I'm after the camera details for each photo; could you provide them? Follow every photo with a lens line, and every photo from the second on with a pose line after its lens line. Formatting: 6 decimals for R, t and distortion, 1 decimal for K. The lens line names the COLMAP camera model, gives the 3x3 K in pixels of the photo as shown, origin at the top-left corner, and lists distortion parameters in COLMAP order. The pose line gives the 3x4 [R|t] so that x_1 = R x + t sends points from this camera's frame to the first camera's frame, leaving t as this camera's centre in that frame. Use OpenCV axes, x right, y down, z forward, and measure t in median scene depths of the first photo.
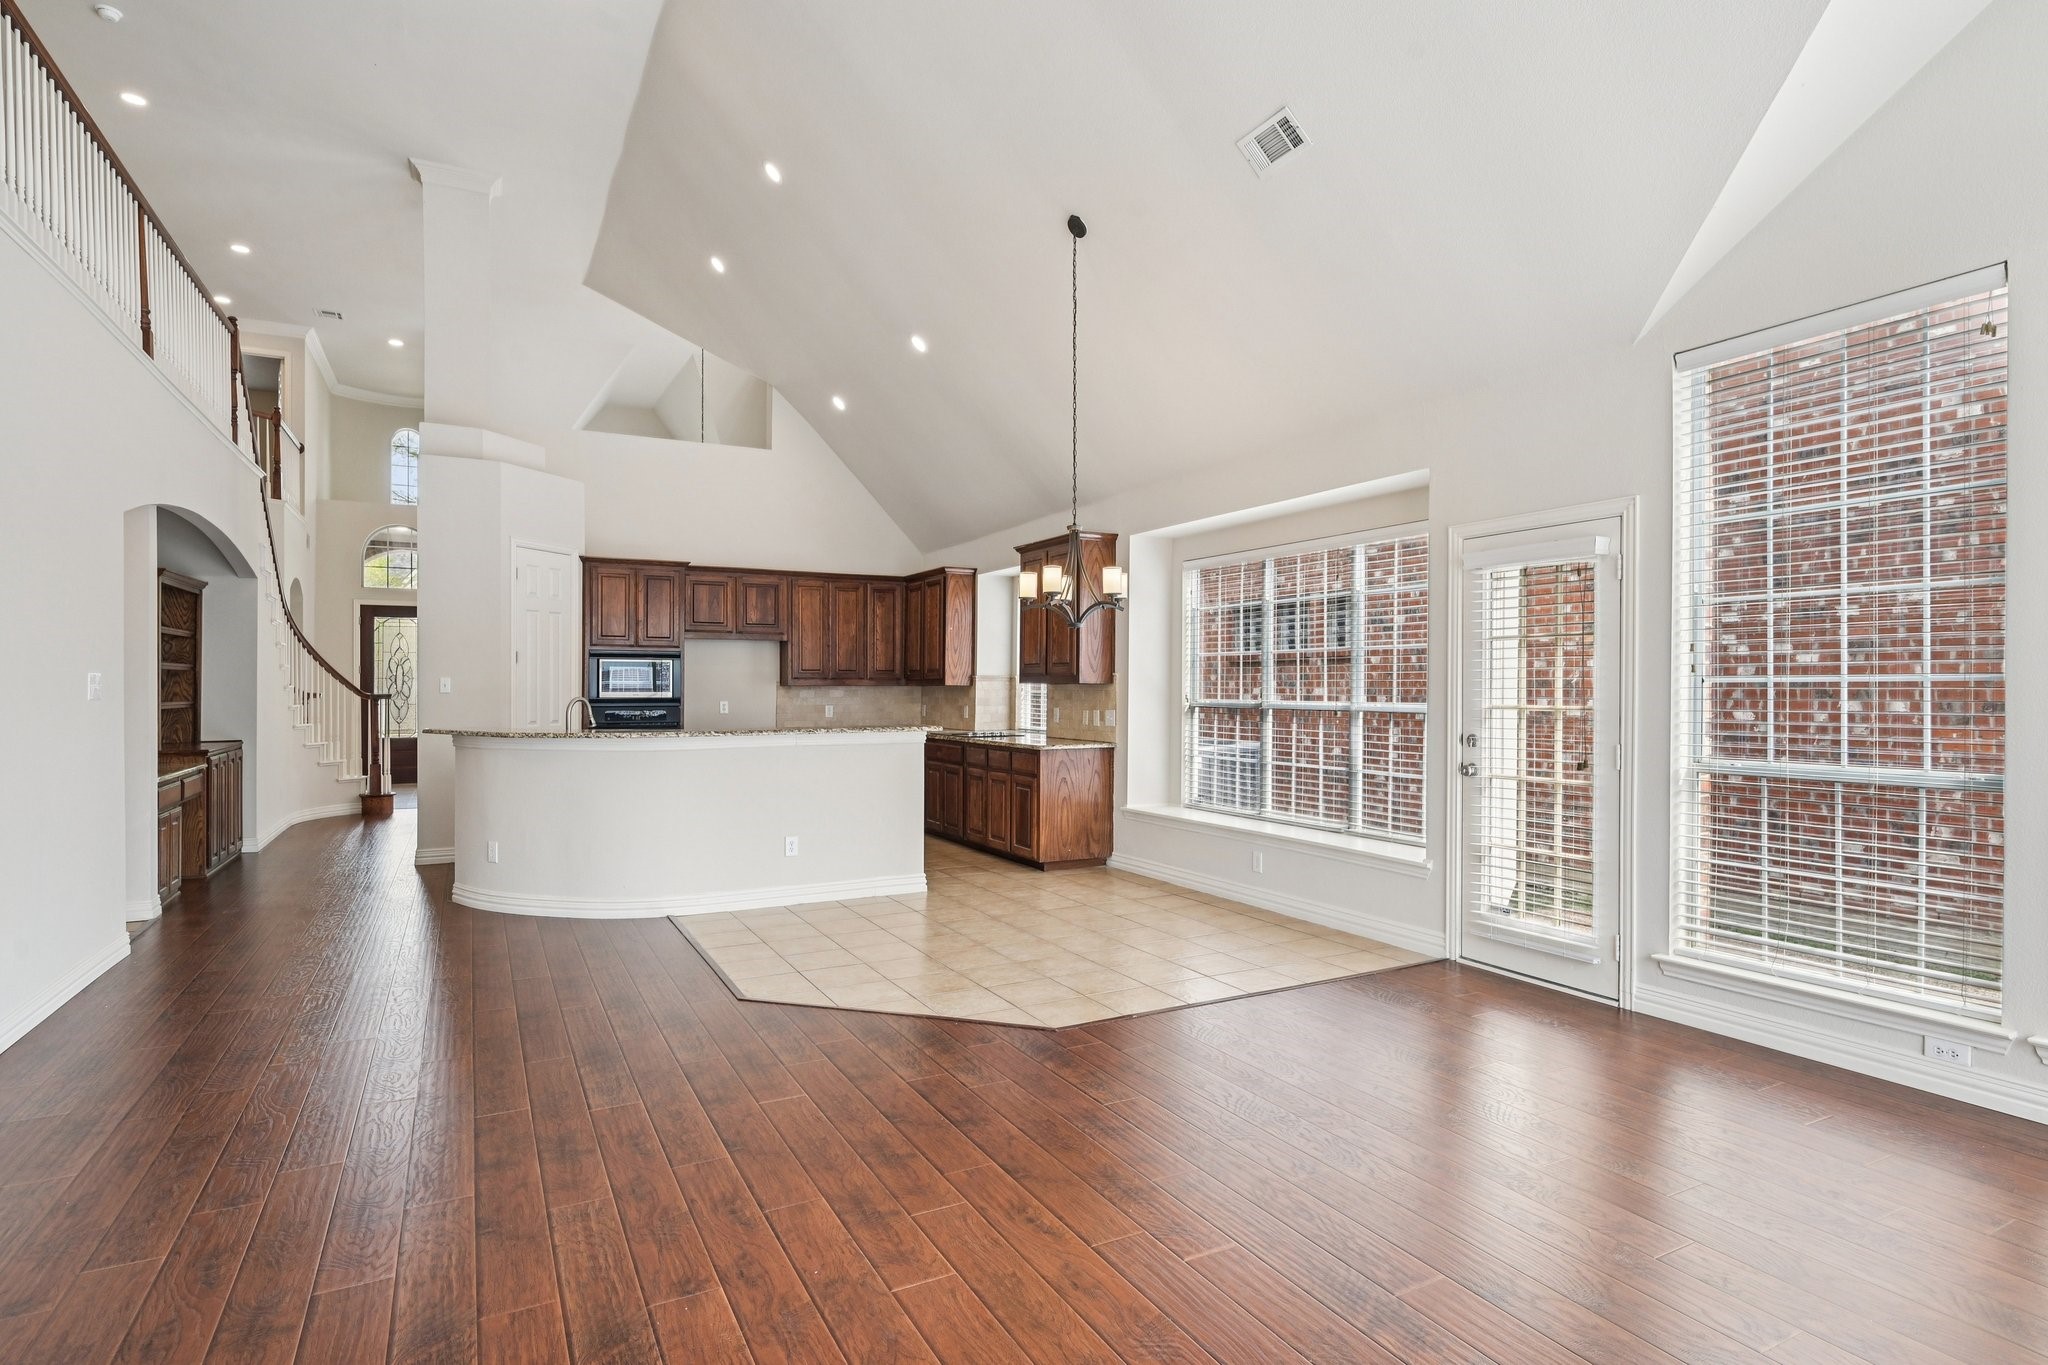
lens RADIAL K [[1070.1, 0, 1028.1], [0, 1070.1, 688.0], [0, 0, 1]] dist [-0.001930, 0.001471]
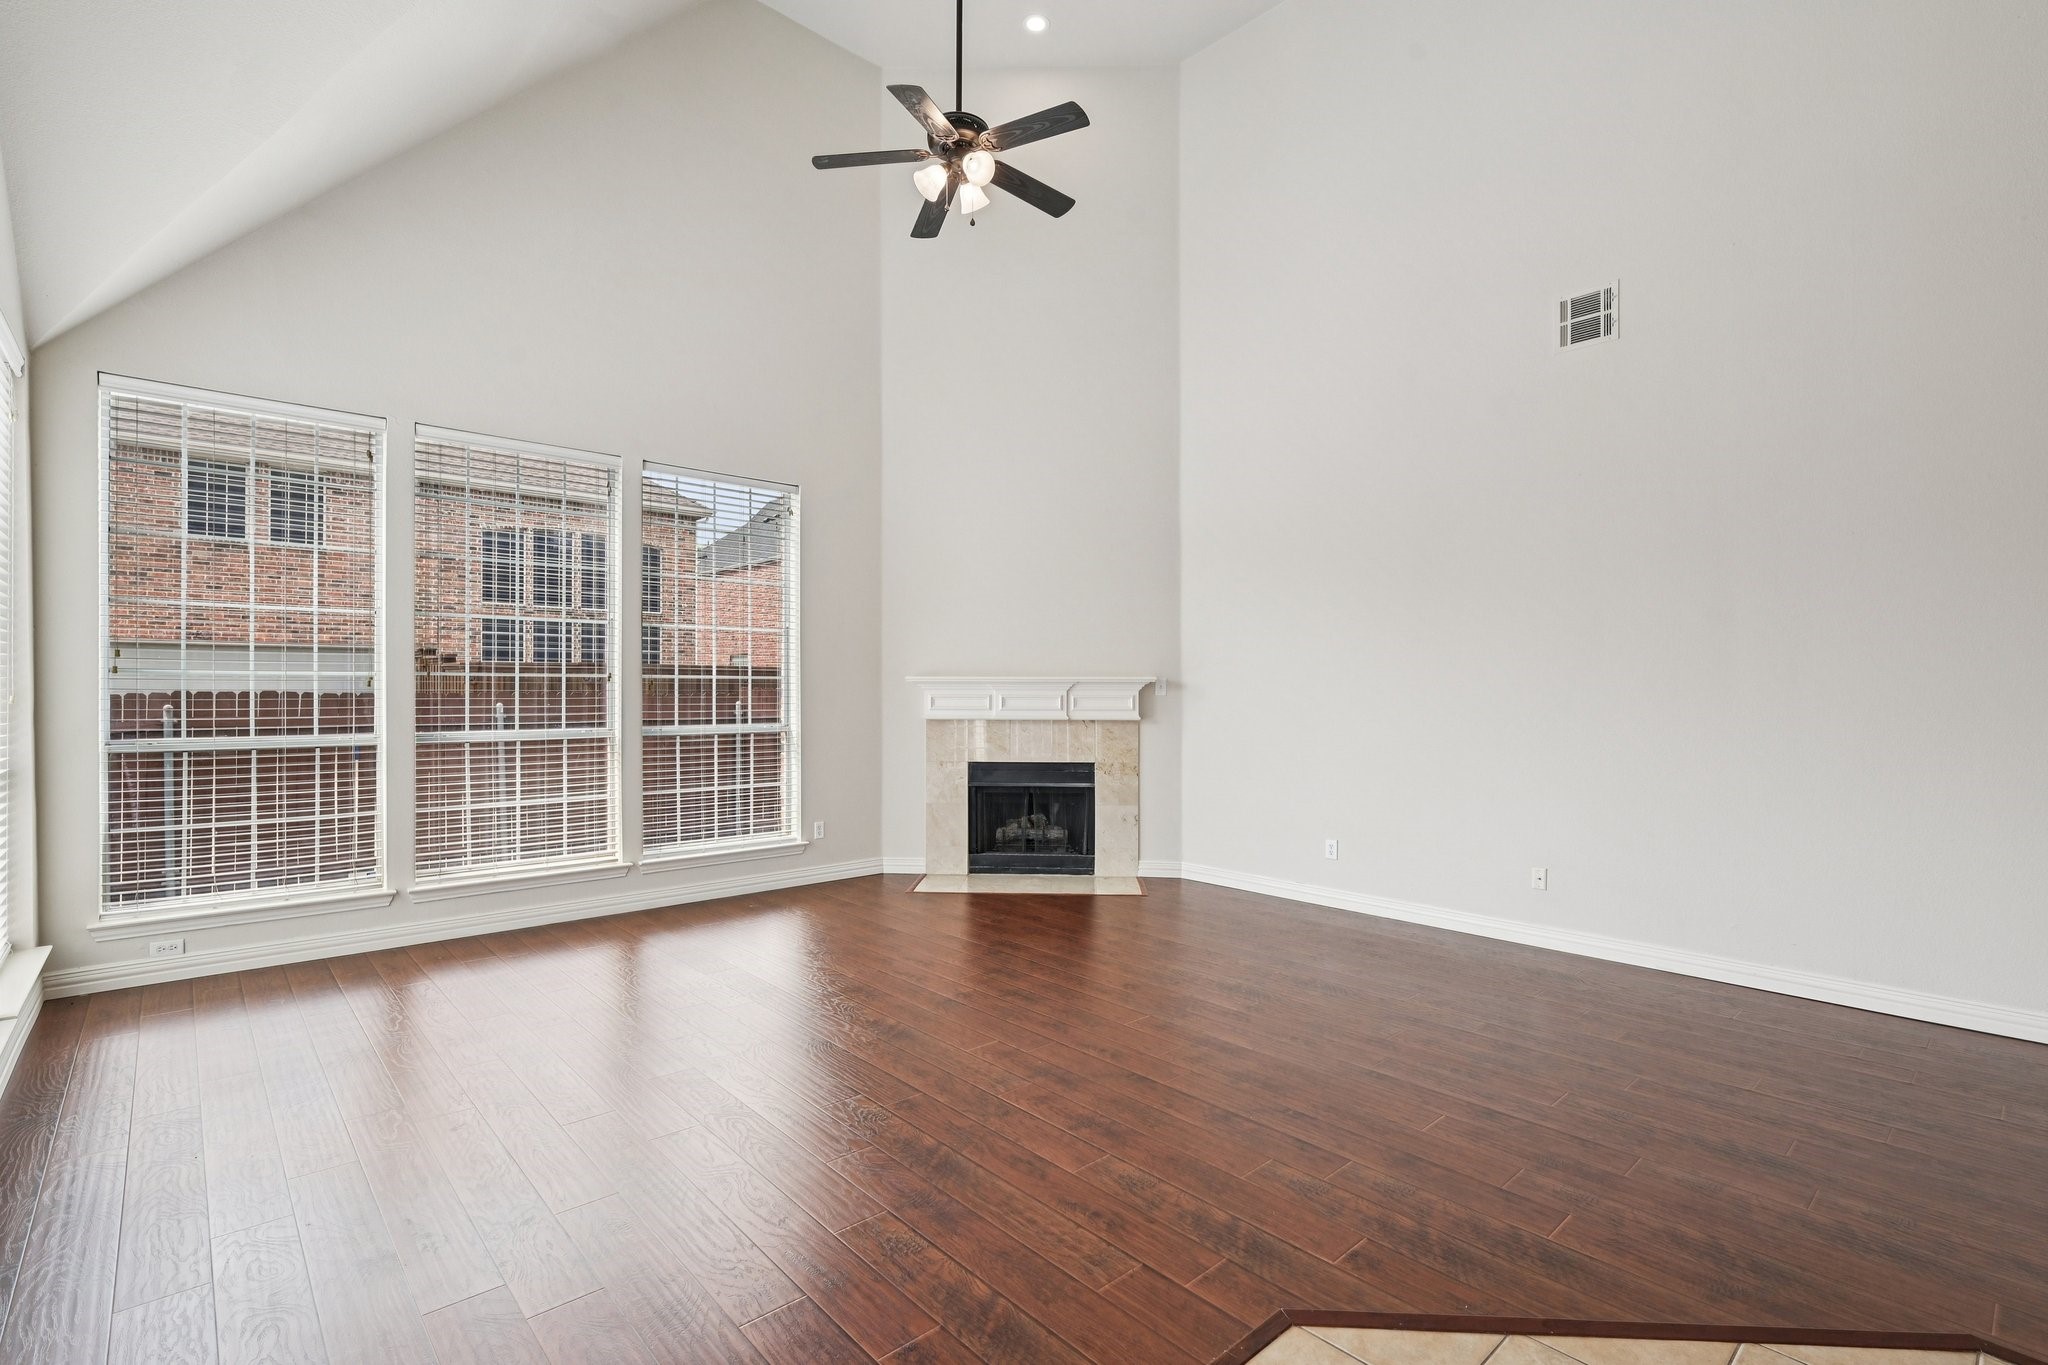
lens RADIAL K [[919.1, 0, 1022.9], [0, 919.1, 697.6], [0, 0, 1]] dist [-0.000128, 0.000896]
pose [[-0.967375, -0.000266, -0.253350, 0.123552], [-0.002813, 0.999949, 0.009691, -0.001071], [0.253335, 0.010087, -0.967326, 0.628975]]
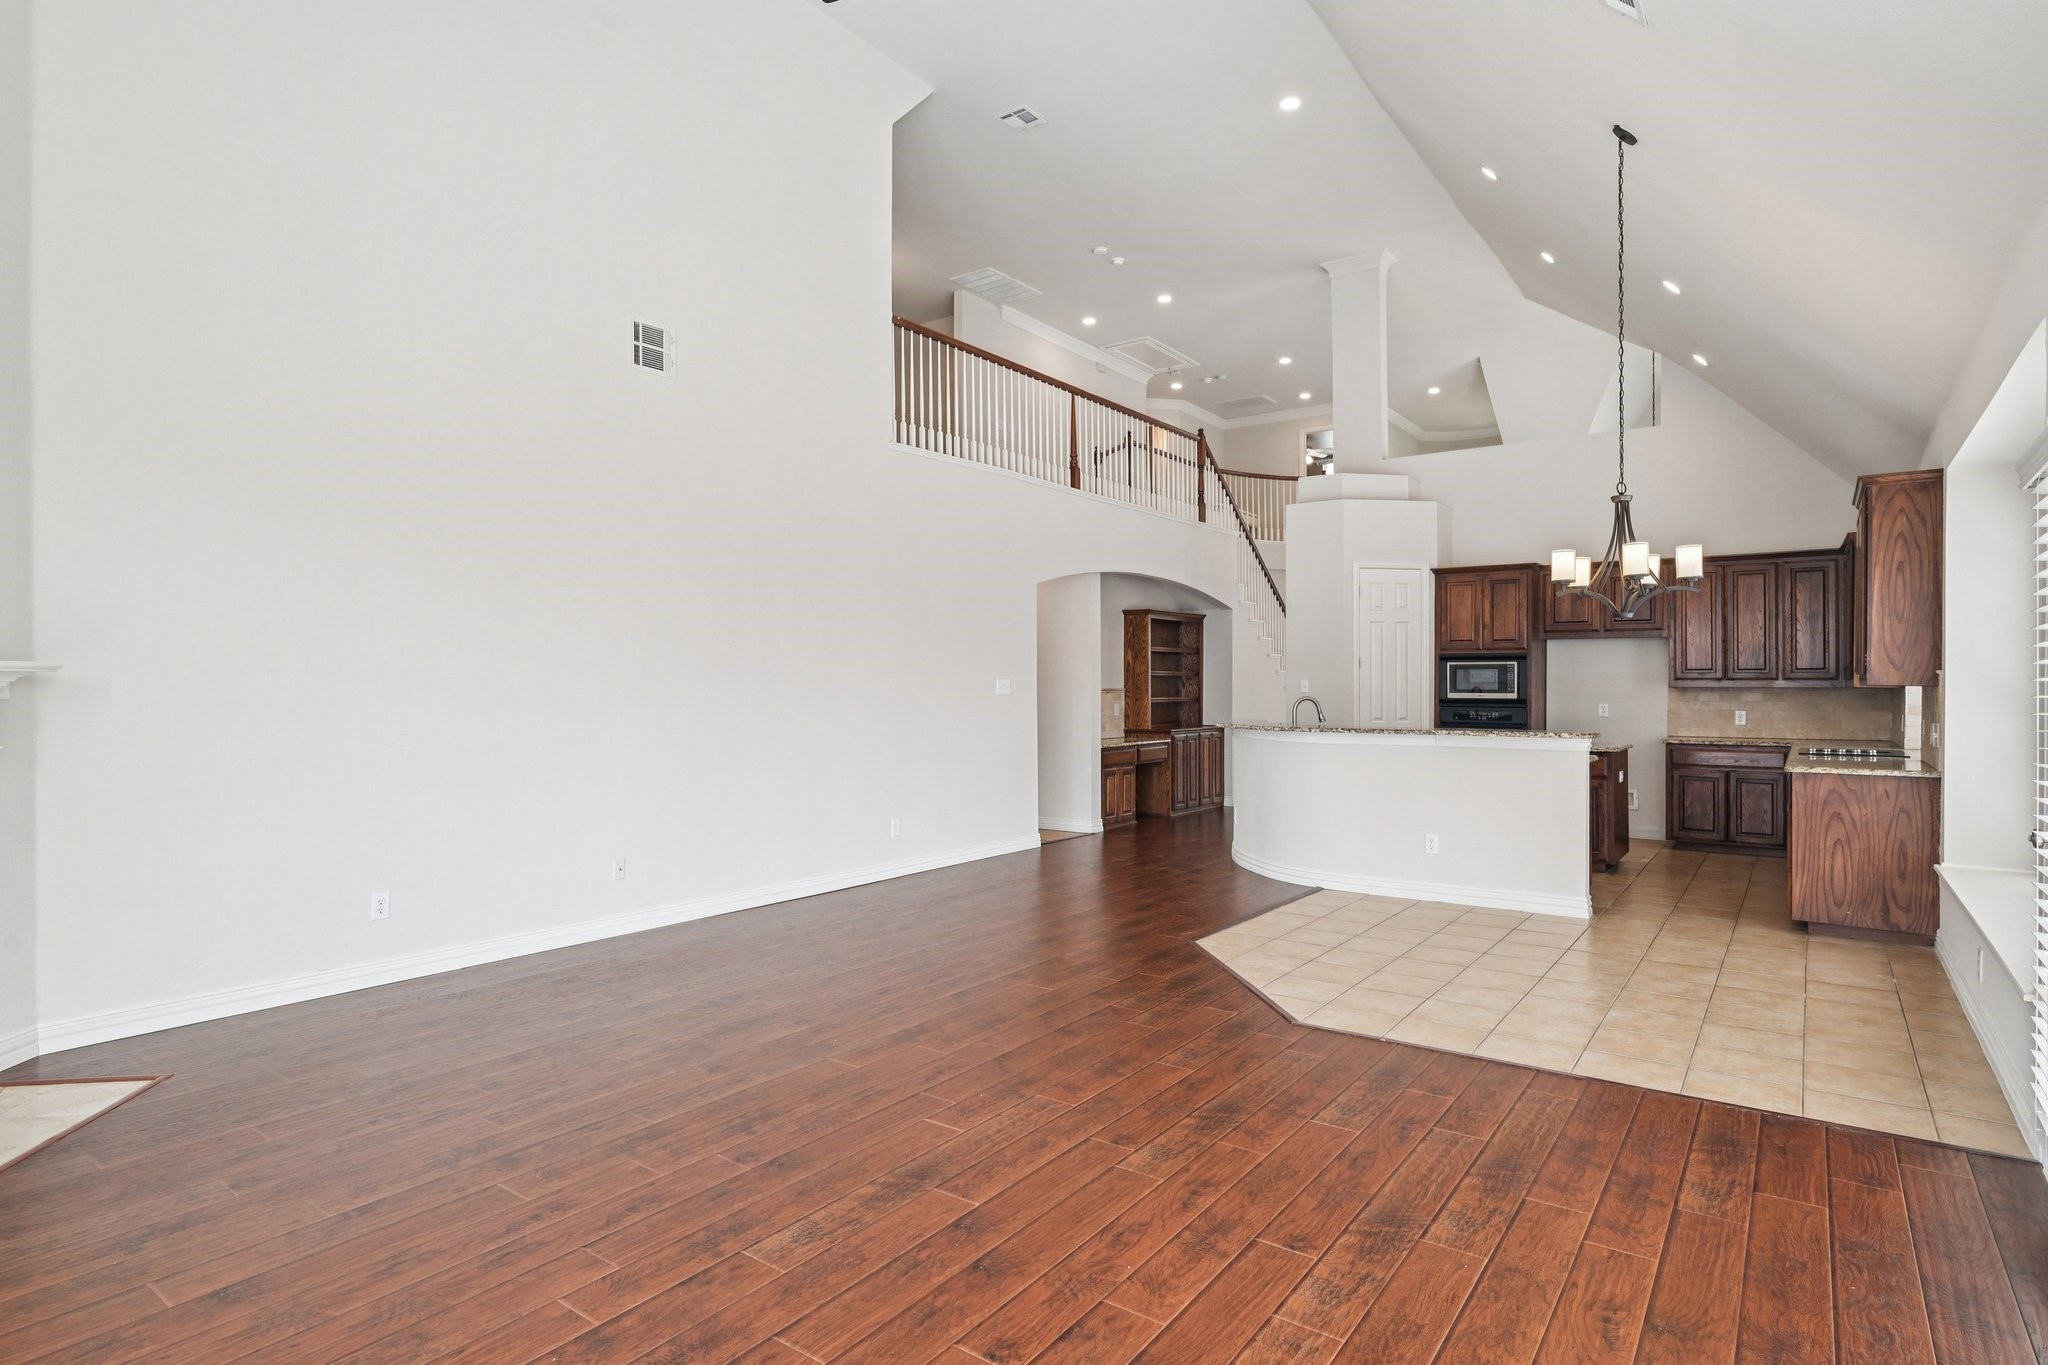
lens RADIAL K [[1070.1, 0, 1022.2], [0, 1070.1, 676.7], [0, 0, 1]] dist [-0.001930, 0.001471]
pose [[0.437277, -0.006646, -0.899302, 0.372121], [-0.003348, 0.999954, -0.009018, -0.001294], [0.899321, 0.006954, 0.437234, 0.139172]]
